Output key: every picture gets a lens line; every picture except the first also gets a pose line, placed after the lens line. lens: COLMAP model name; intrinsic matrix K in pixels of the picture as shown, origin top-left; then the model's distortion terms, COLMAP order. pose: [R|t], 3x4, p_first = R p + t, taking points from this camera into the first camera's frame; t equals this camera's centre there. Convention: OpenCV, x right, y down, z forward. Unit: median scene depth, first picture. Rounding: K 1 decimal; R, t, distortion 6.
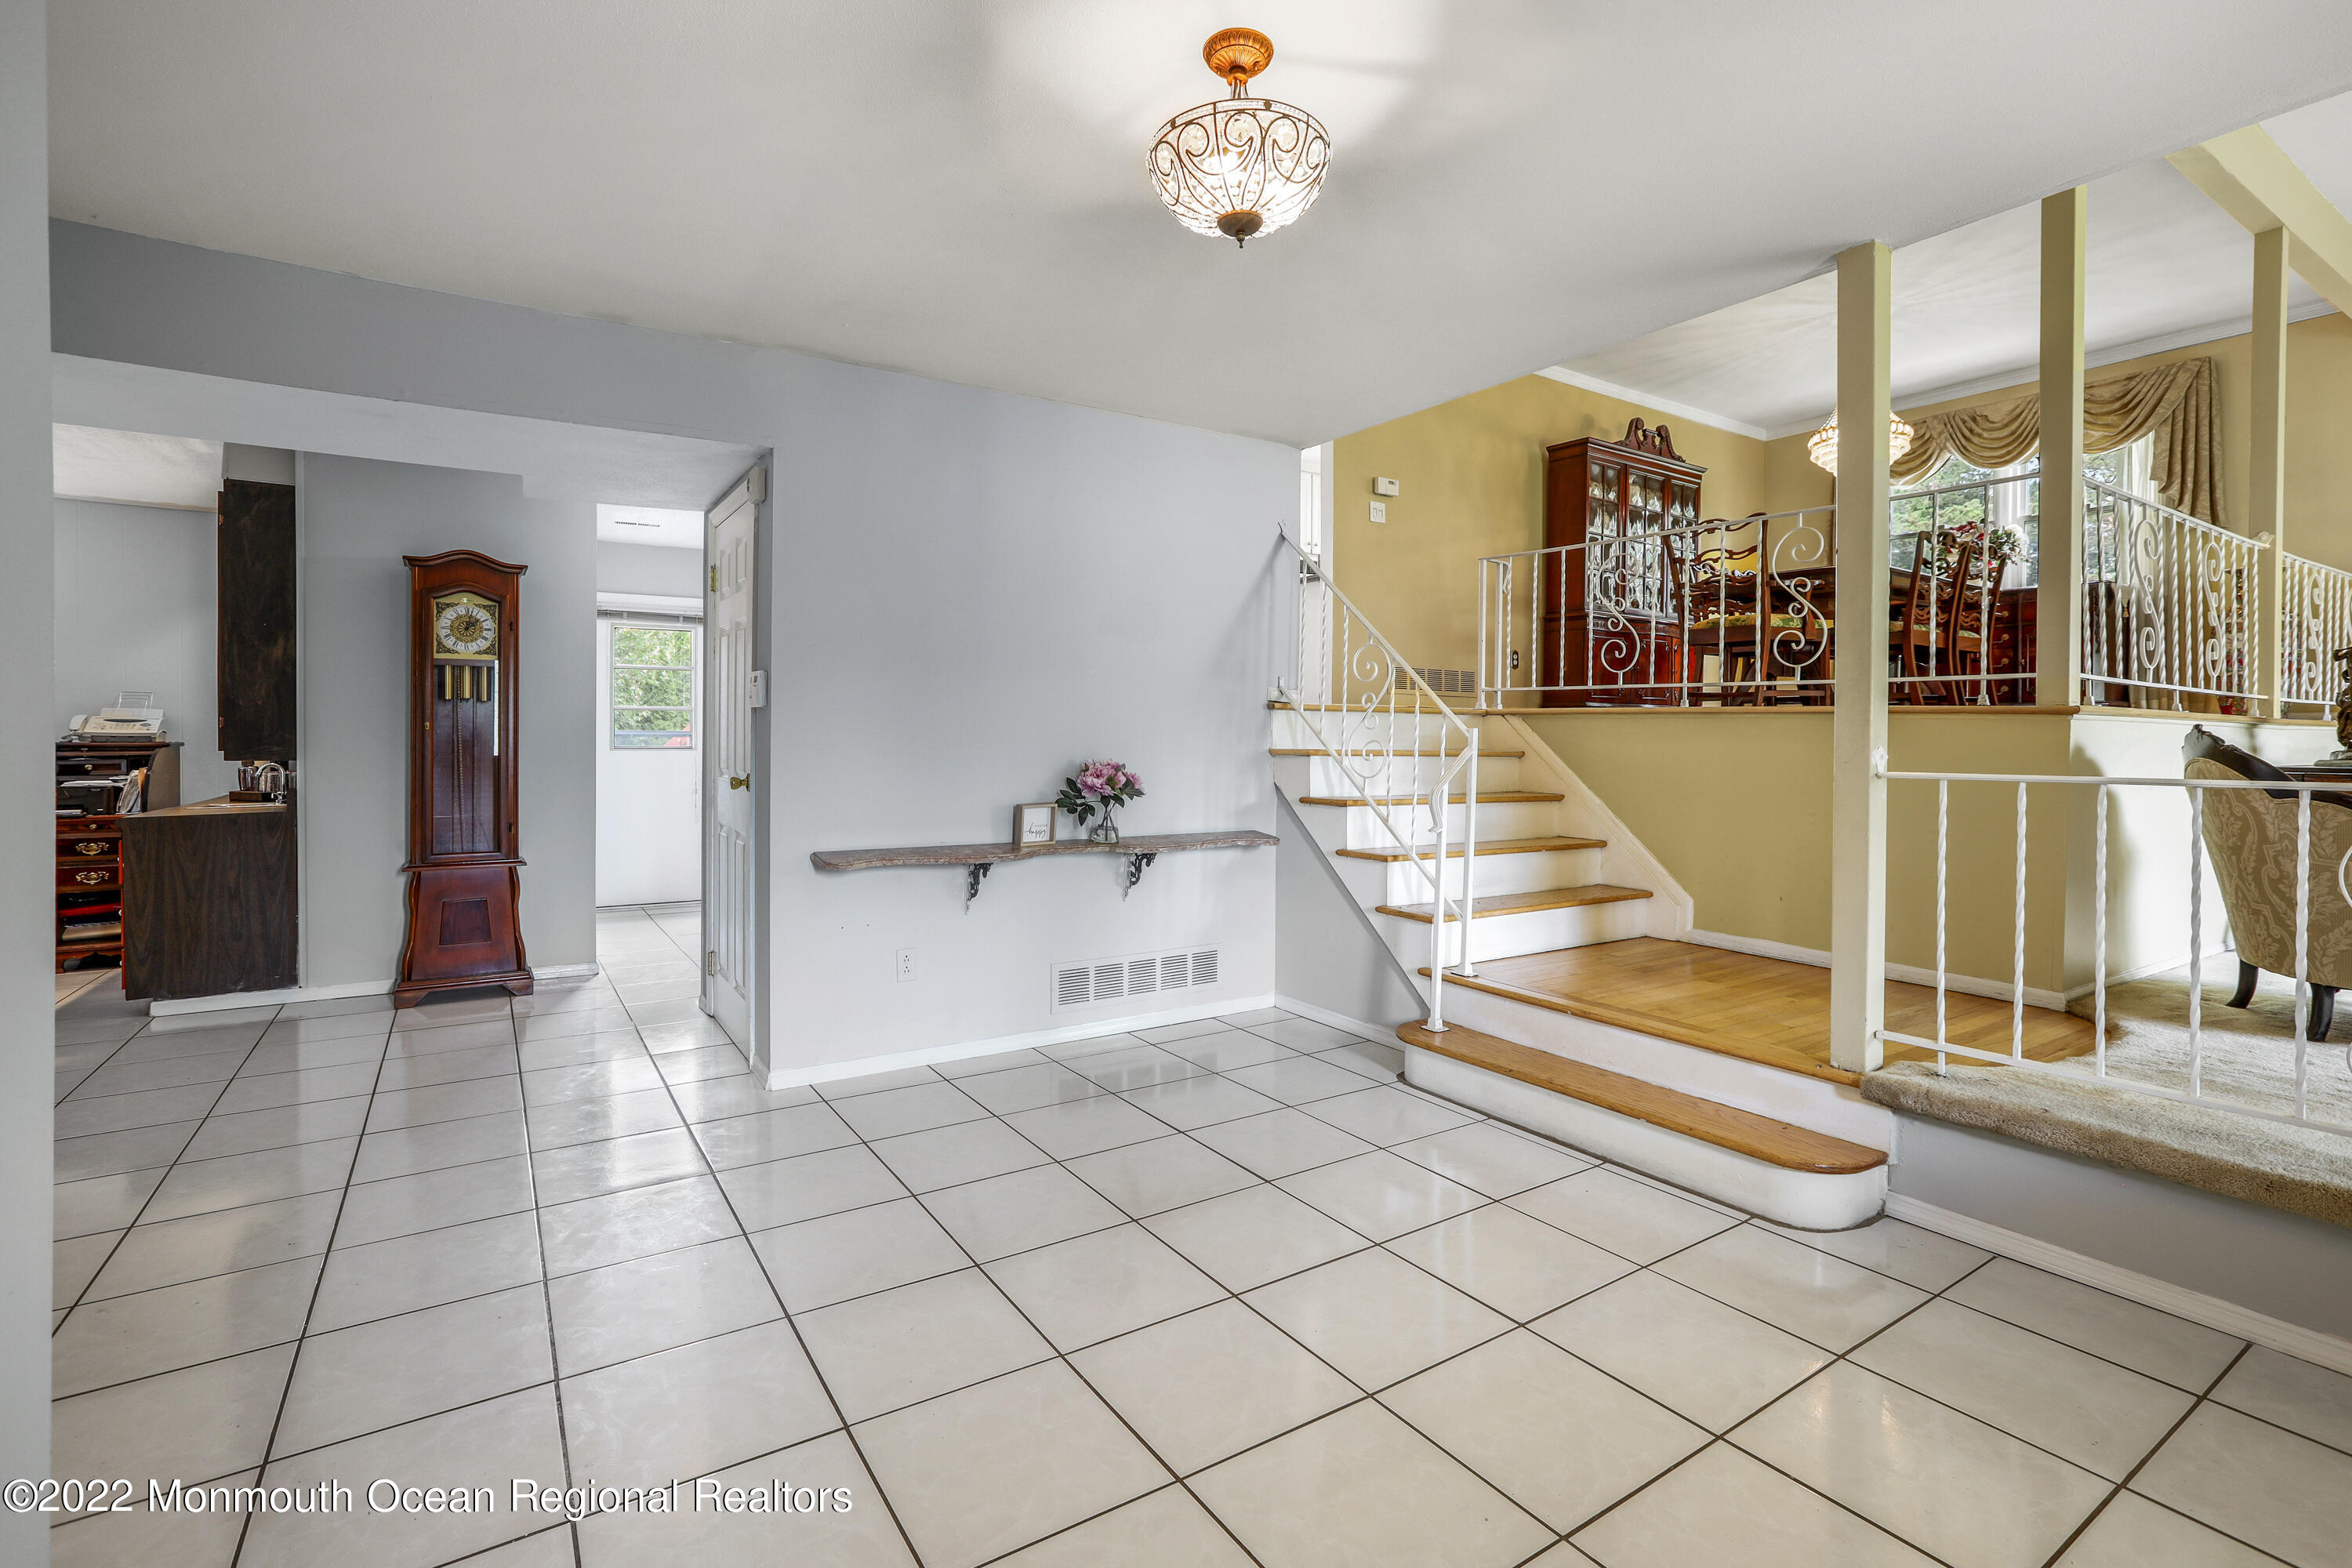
lens RADIAL K [[1072.4, 0, 1164.2], [0, 1072.4, 744.5], [0, 0, 1]] dist [-0.000549, 0.000029]
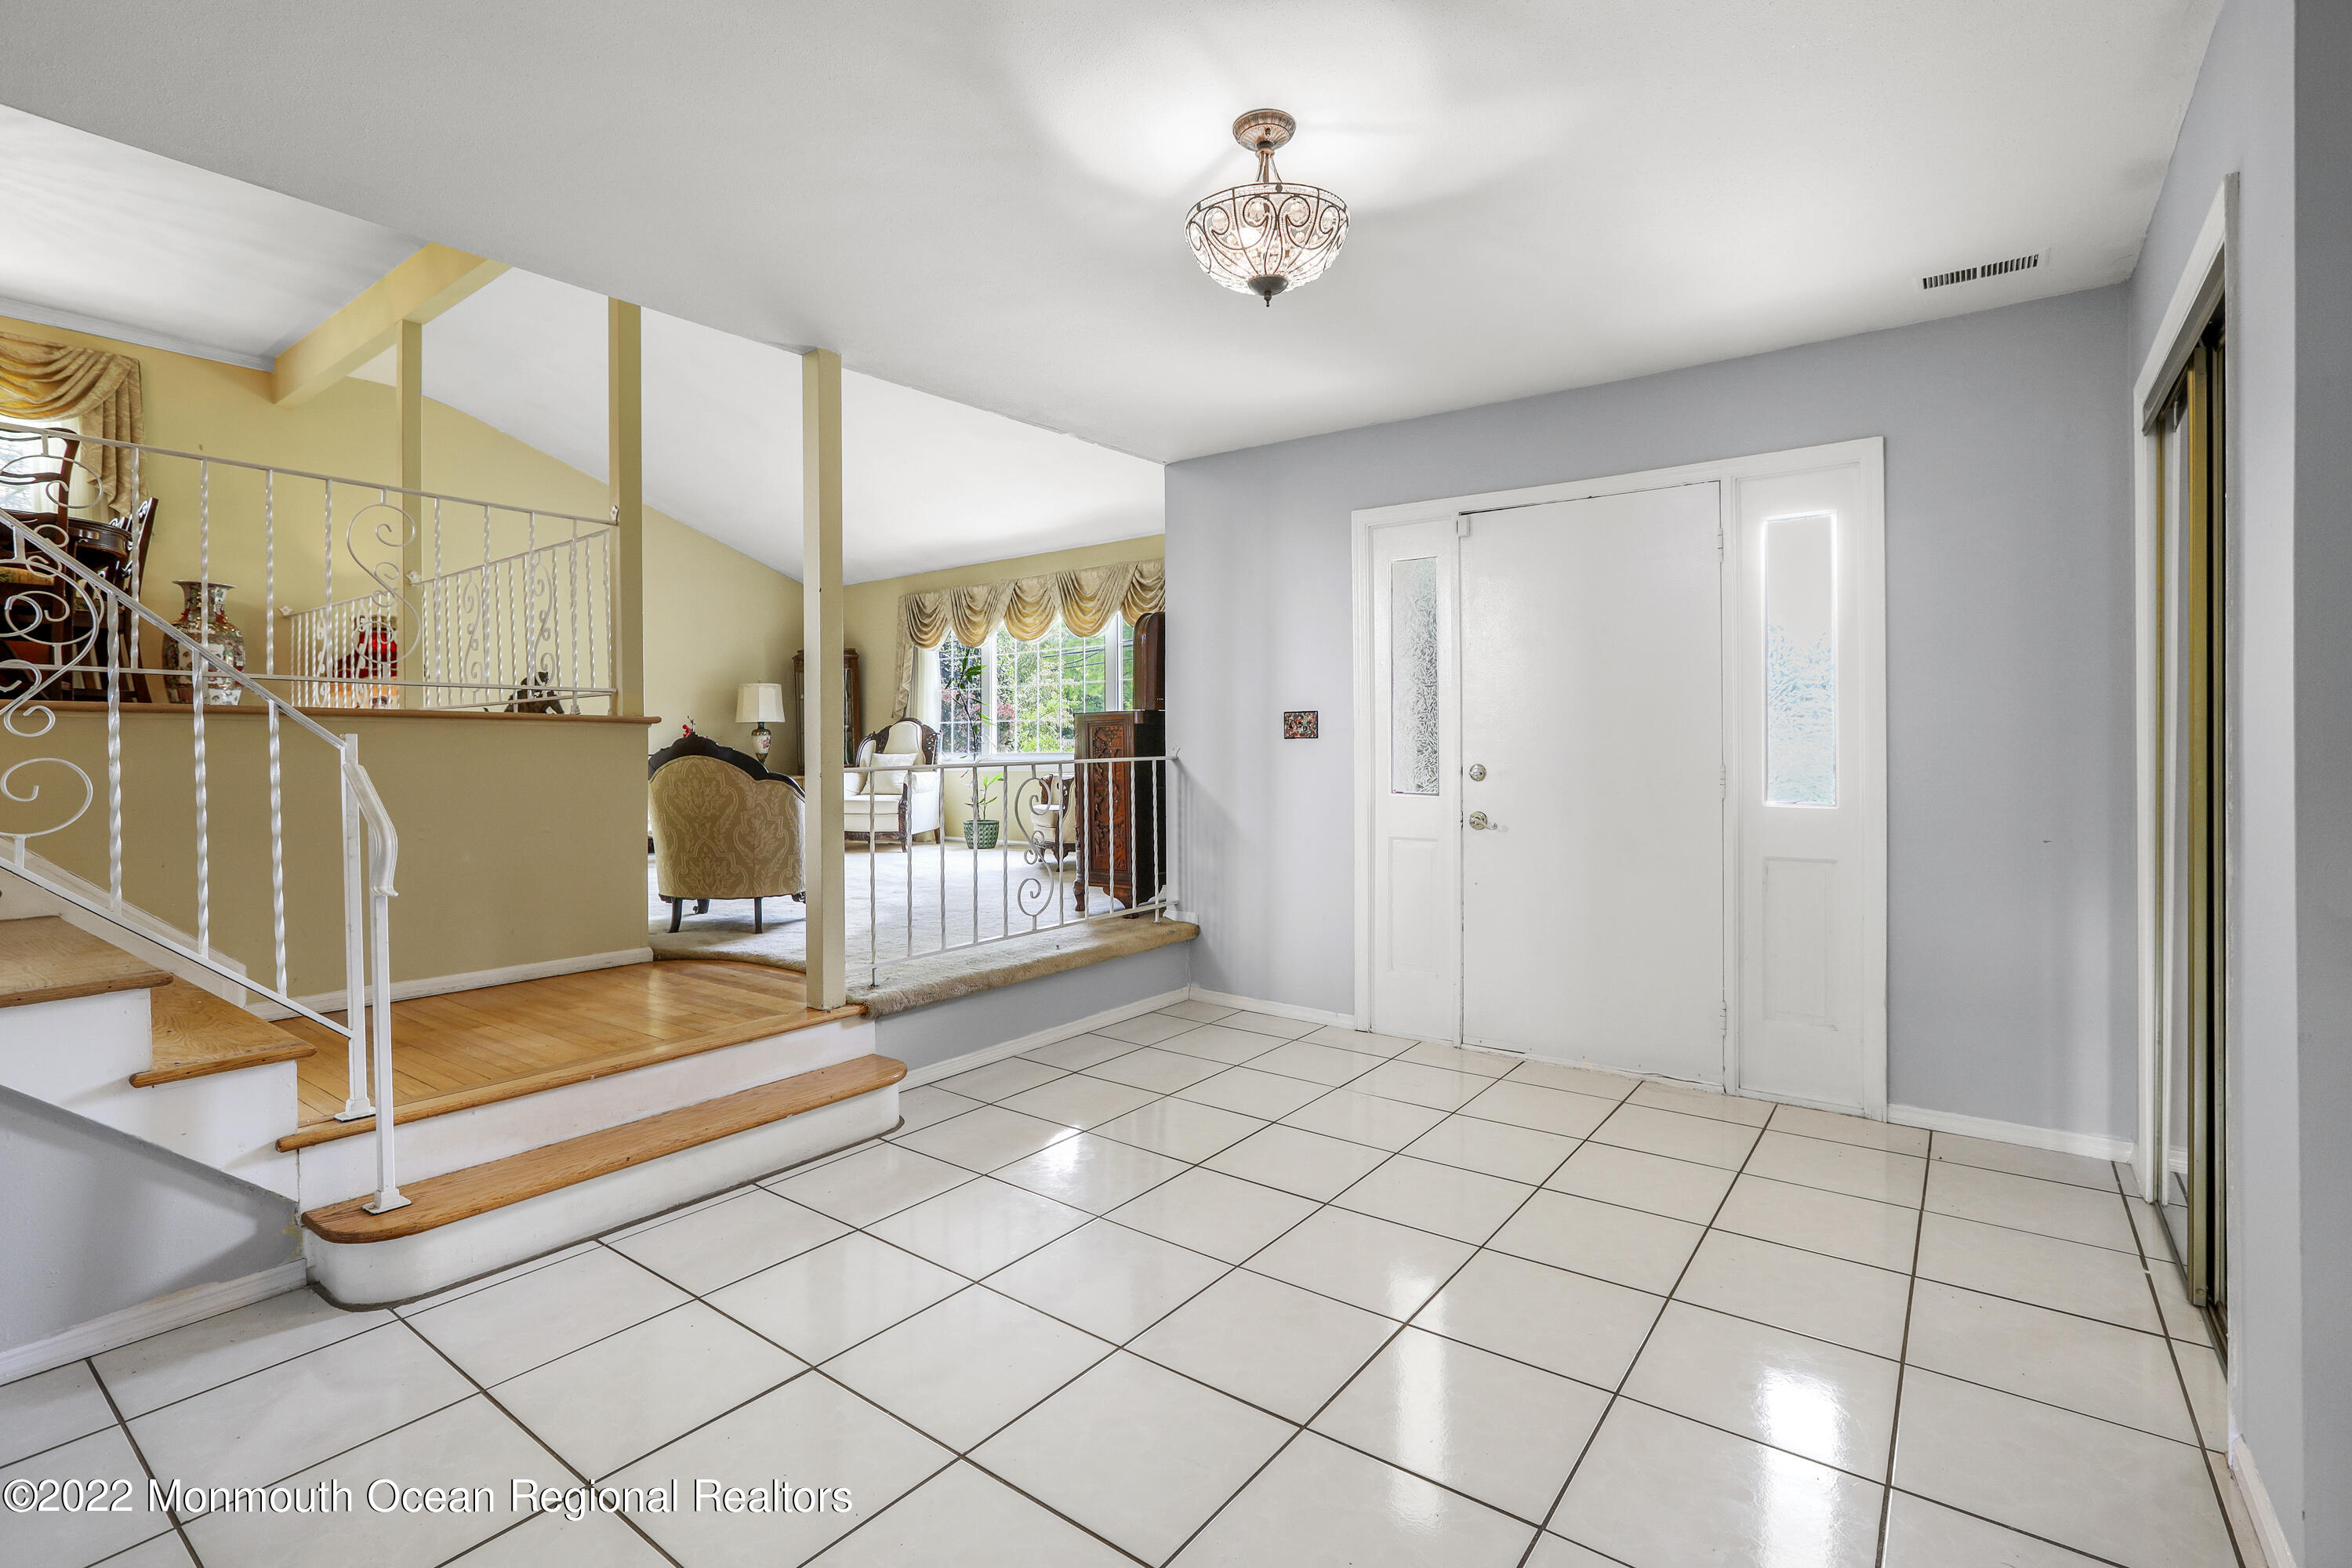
lens RADIAL K [[1072.4, 0, 1164.2], [0, 1072.4, 744.5], [0, 0, 1]] dist [-0.000549, 0.000029]
pose [[-0.332001, -0.004410, 0.943269, -0.589544], [0.011321, 0.999898, 0.008659, -0.007636], [-0.943211, 0.013553, -0.331917, 0.929022]]
